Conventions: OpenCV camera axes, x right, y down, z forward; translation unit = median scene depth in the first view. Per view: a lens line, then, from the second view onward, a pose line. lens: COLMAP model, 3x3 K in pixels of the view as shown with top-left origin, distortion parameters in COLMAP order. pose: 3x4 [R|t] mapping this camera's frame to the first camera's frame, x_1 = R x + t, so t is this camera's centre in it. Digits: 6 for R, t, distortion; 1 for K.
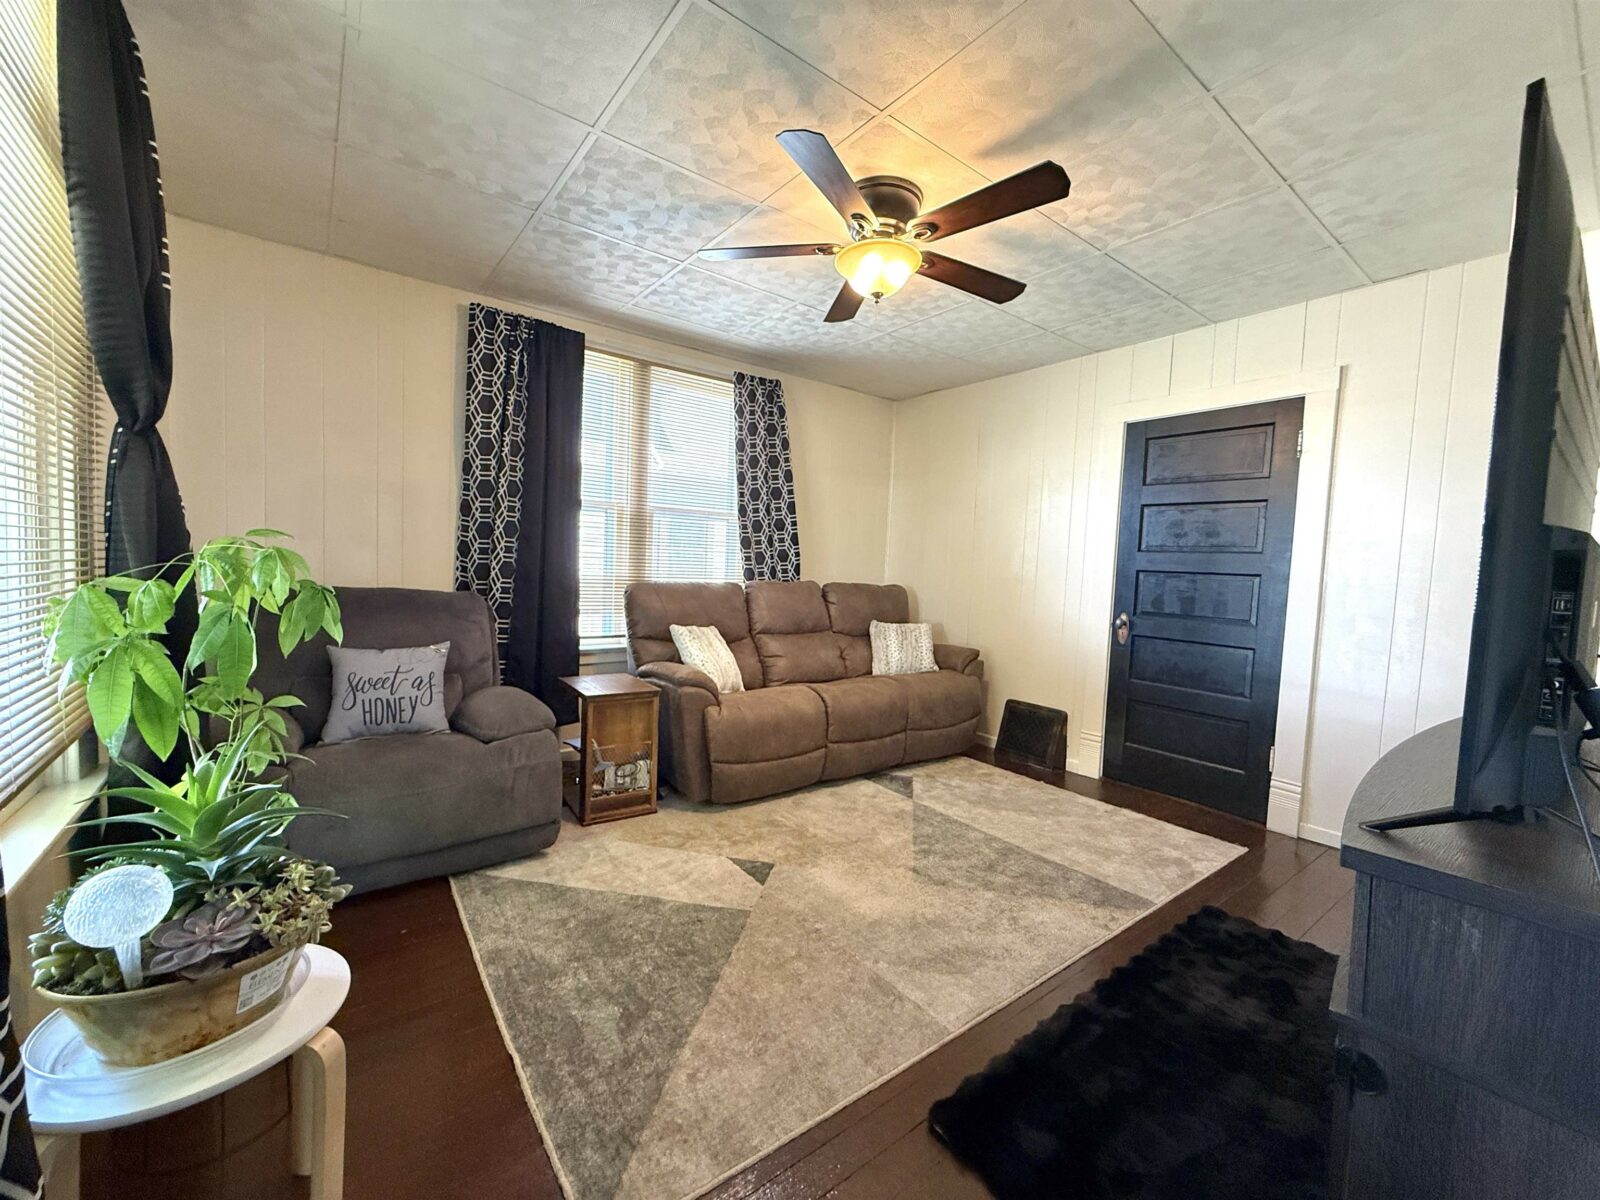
lens RADIAL K [[641.3, 0, 798.9], [0, 641.3, 604.9], [0, 0, 1]] dist [0.003566, 0.000150]
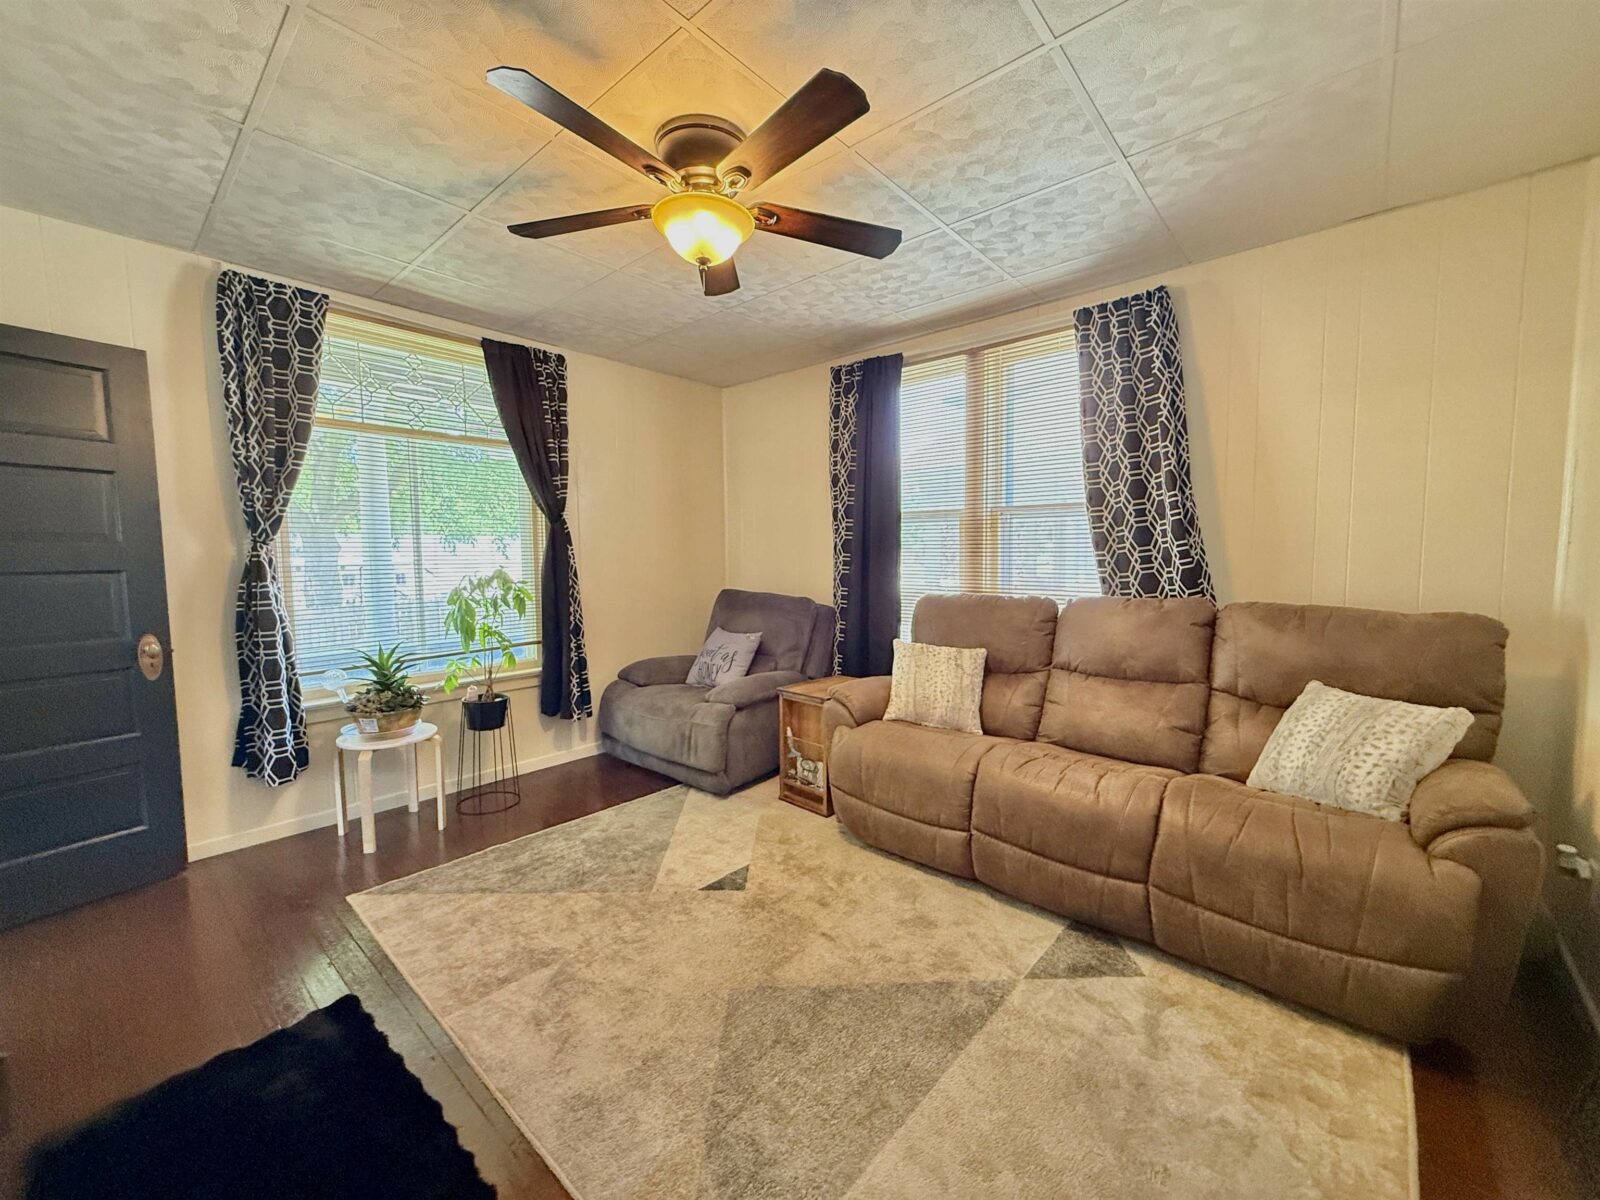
lens RADIAL K [[641.3, 0, 798.8], [0, 641.3, 602.2], [0, 0, 1]] dist [0.003566, 0.000150]
pose [[0.197635, 0.039103, -0.979495, 0.652355], [-0.045639, 0.998488, 0.030653, -0.042881], [0.979213, 0.038645, 0.199121, 0.631017]]
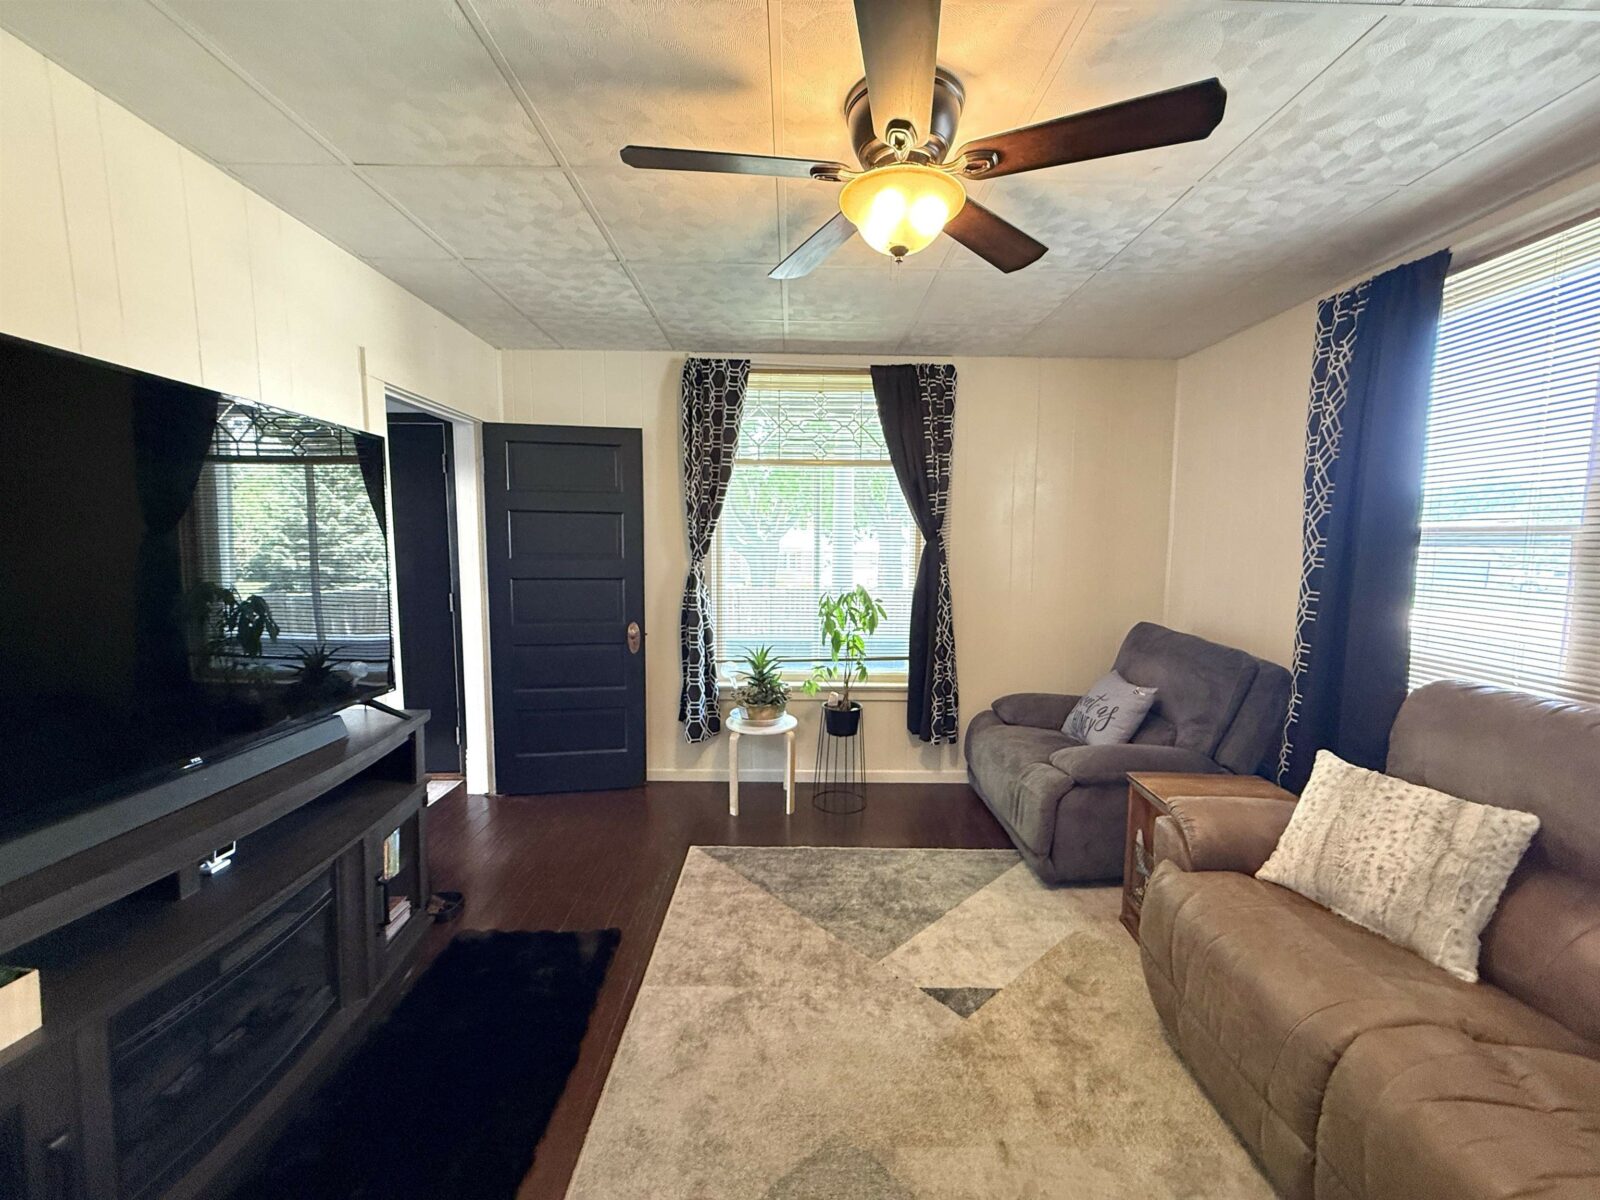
lens RADIAL K [[641.3, 0, 799.5], [0, 641.3, 601.6], [0, 0, 1]] dist [0.003566, 0.000150]
pose [[-0.594275, 0.034986, -0.803500, 0.493913], [-0.079297, 0.991637, 0.101827, -0.112310], [0.800343, 0.124228, -0.586531, 0.890401]]
